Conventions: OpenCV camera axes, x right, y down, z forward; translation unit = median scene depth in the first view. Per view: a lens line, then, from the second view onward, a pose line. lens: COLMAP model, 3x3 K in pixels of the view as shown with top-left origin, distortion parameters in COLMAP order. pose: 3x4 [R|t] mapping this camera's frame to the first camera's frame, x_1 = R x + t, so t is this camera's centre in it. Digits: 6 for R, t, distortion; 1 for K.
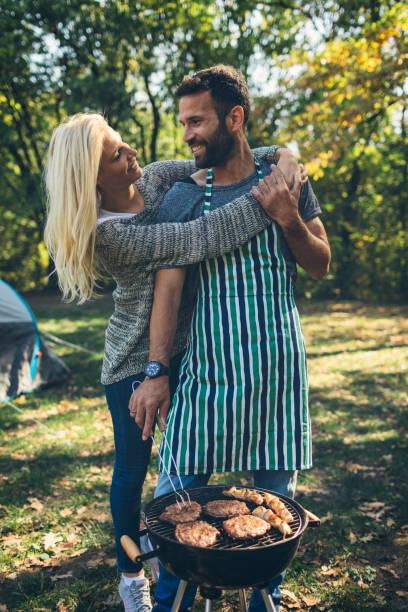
lens RADIAL K [[561.8, 0, 204.0], [0, 561.8, 306.0], [0, 0, 1]] dist [-0.003596, -0.002923]
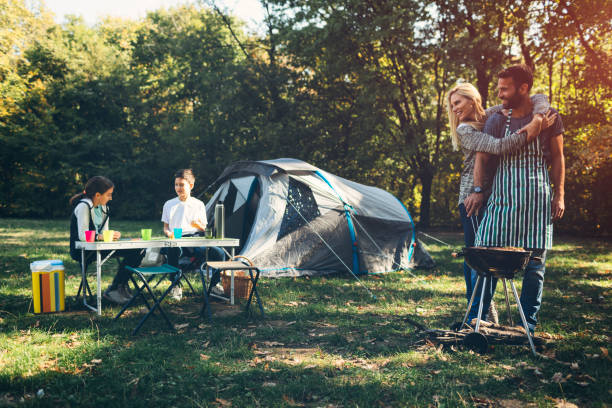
lens RADIAL K [[561.8, 0, 306.0], [0, 561.8, 204.0], [0, 0, 1]] dist [-0.003596, -0.002923]
pose [[0.892052, 0.031228, -0.450852, 0.024376], [-0.072528, 0.994571, -0.074615, 0.026774], [0.446074, 0.099260, 0.889475, -0.097814]]
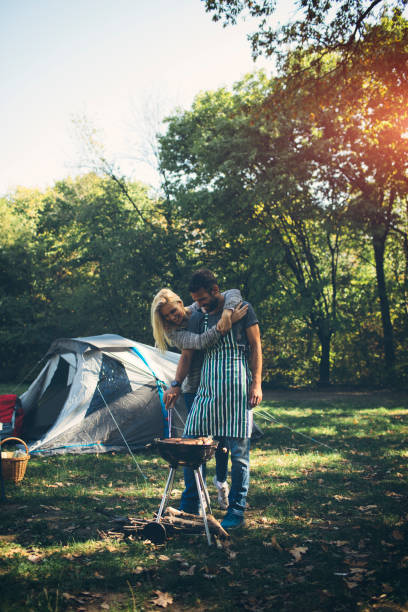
lens RADIAL K [[570.5, 0, 204.0], [0, 570.5, 306.0], [0, 0, 1]] dist [-0.066464, 0.009020]
pose [[0.864557, -0.029517, -0.501667, 0.094091], [-0.061774, 0.984460, -0.164383, 0.011390], [0.498723, 0.173109, 0.849299, -0.077973]]
